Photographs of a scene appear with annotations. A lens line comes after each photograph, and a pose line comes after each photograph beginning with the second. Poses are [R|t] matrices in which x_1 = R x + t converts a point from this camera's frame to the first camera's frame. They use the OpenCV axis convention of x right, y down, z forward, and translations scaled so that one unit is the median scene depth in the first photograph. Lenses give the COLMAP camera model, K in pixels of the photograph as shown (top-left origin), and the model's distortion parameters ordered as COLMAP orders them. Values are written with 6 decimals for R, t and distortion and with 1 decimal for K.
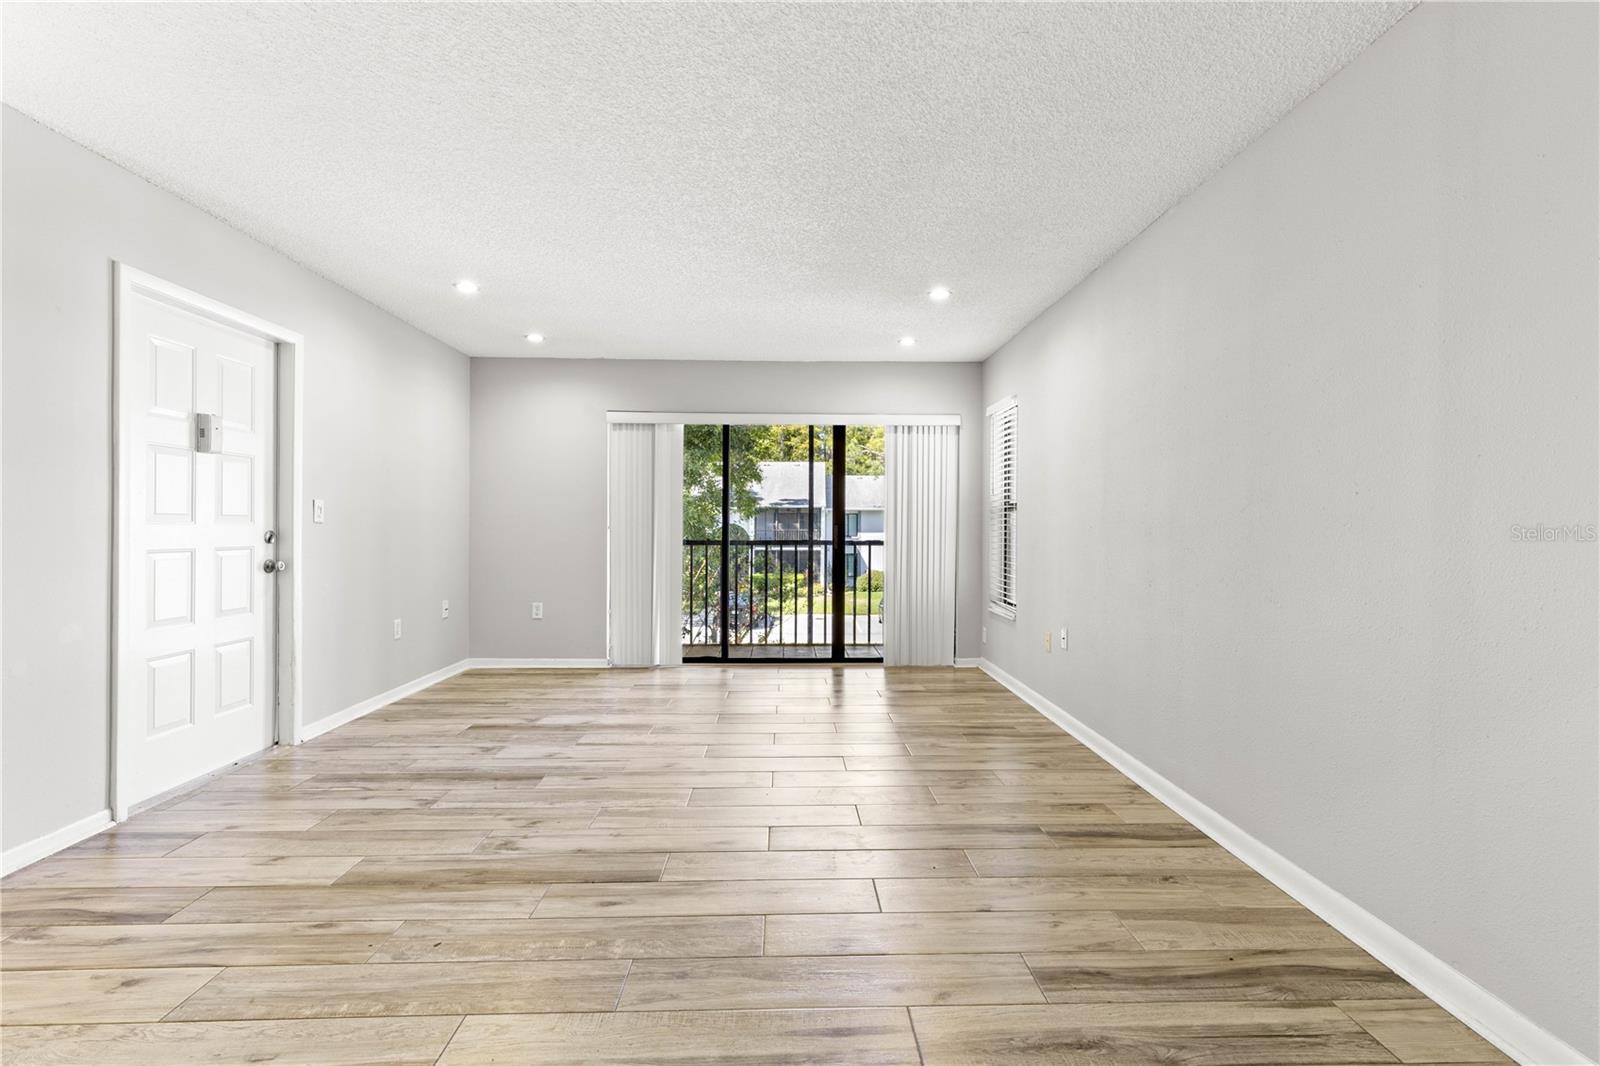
lens RADIAL K [[727.4, 0, 813.4], [0, 727.4, 528.4], [0, 0, 1]] dist [0.006961, 0.000090]
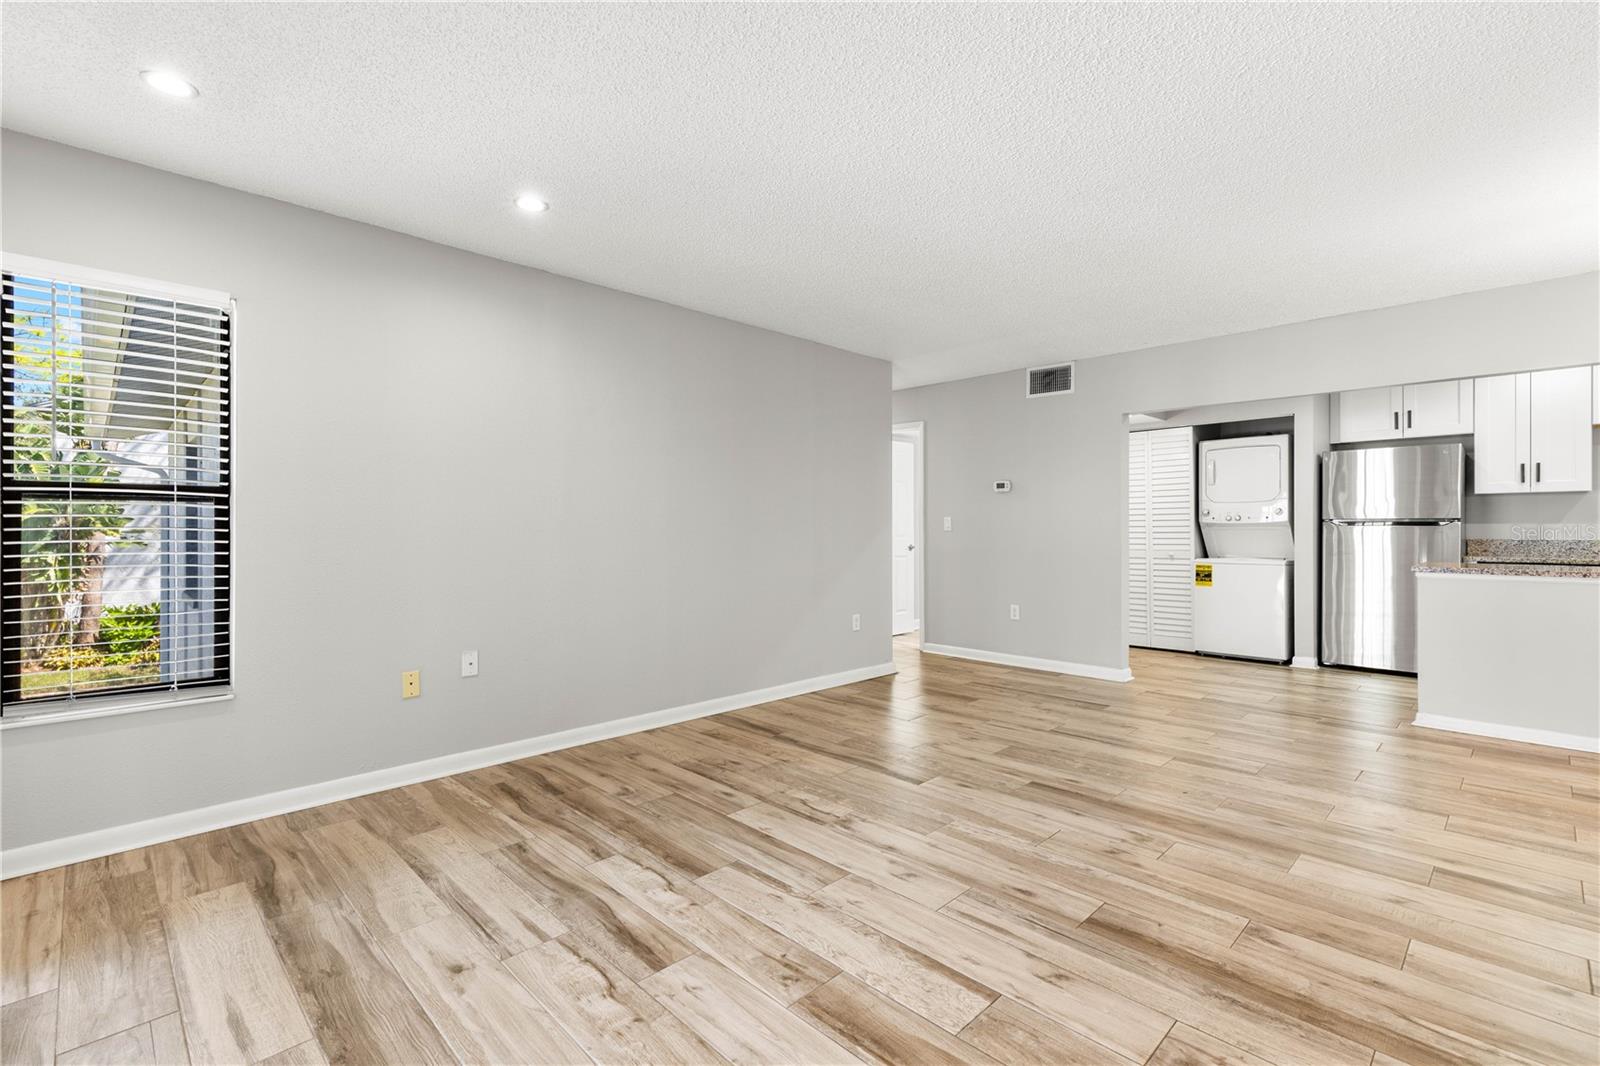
lens RADIAL K [[717.4, 0, 818.0], [0, 717.4, 527.9], [0, 0, 1]] dist [0.006900, 0.000068]
pose [[-0.682755, -0.005246, 0.730628, -0.688224], [-0.001045, 0.999980, 0.006202, -0.013996], [-0.730646, 0.003471, -0.682747, 1.644342]]
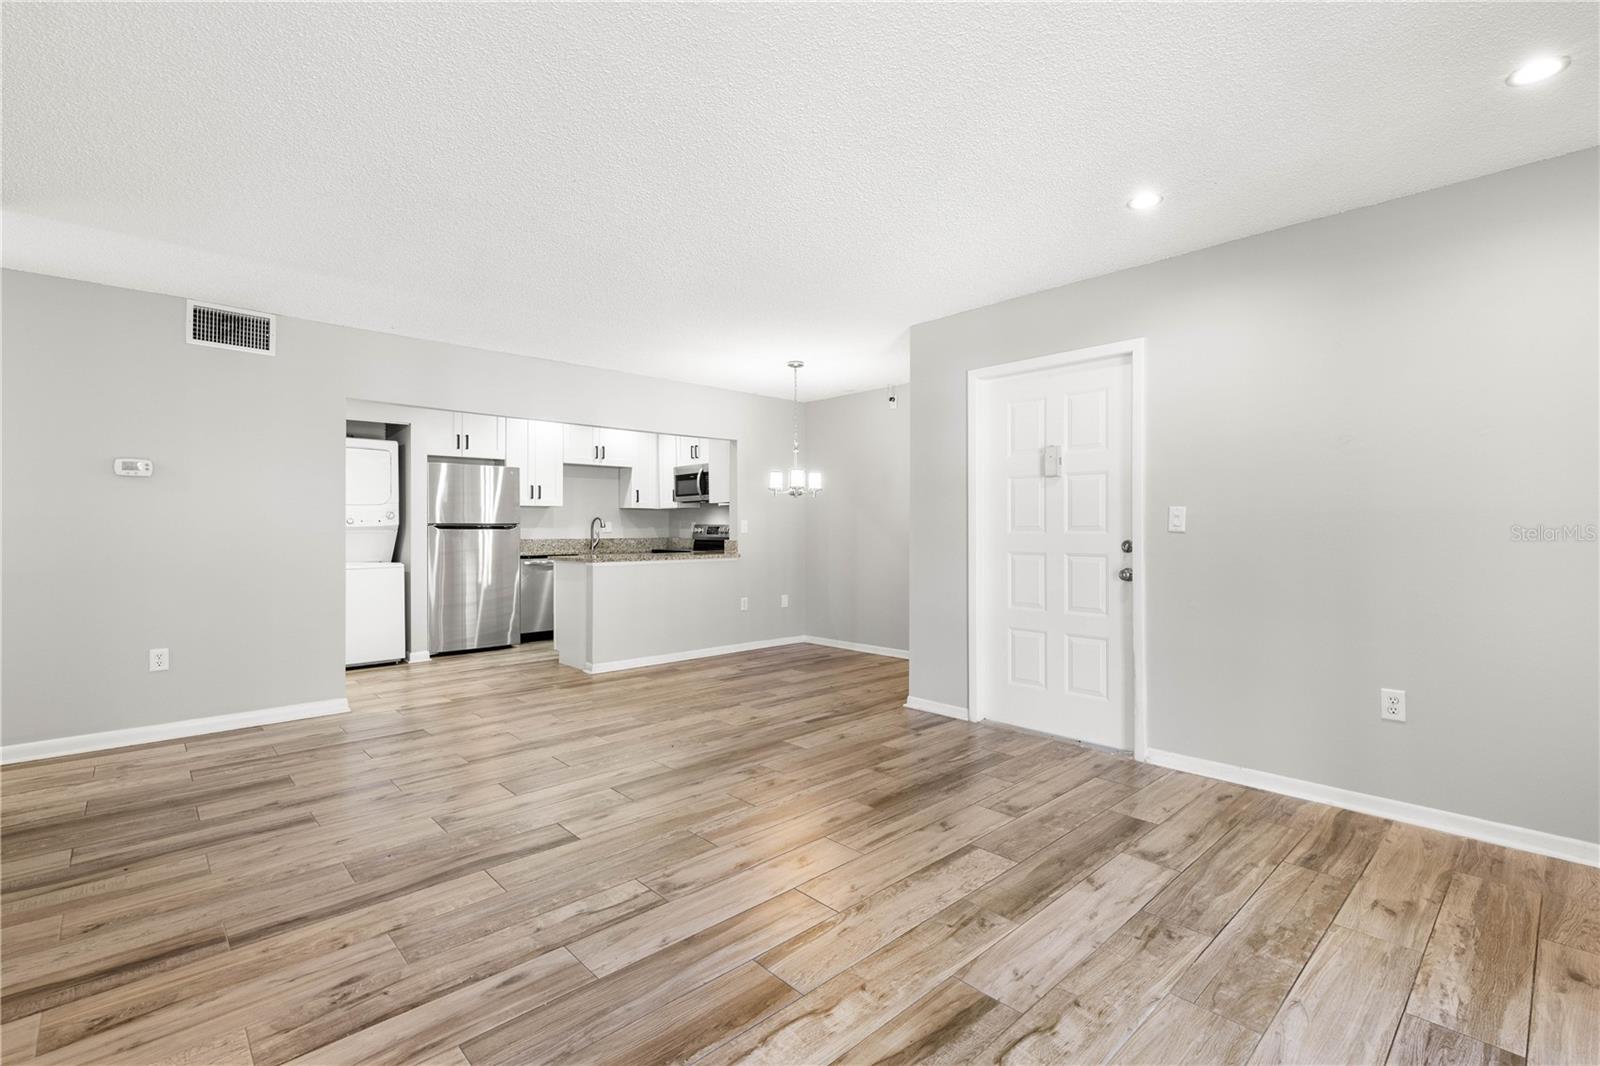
lens RADIAL K [[712.6, 0, 798.9], [0, 712.6, 531.5], [0, 0, 1]] dist [0.010972, -0.000536]
pose [[-0.760697, -0.001063, -0.649107, 0.297351], [-0.003151, 0.999993, 0.002055, -0.011231], [0.649100, 0.003608, -0.760695, 1.659392]]
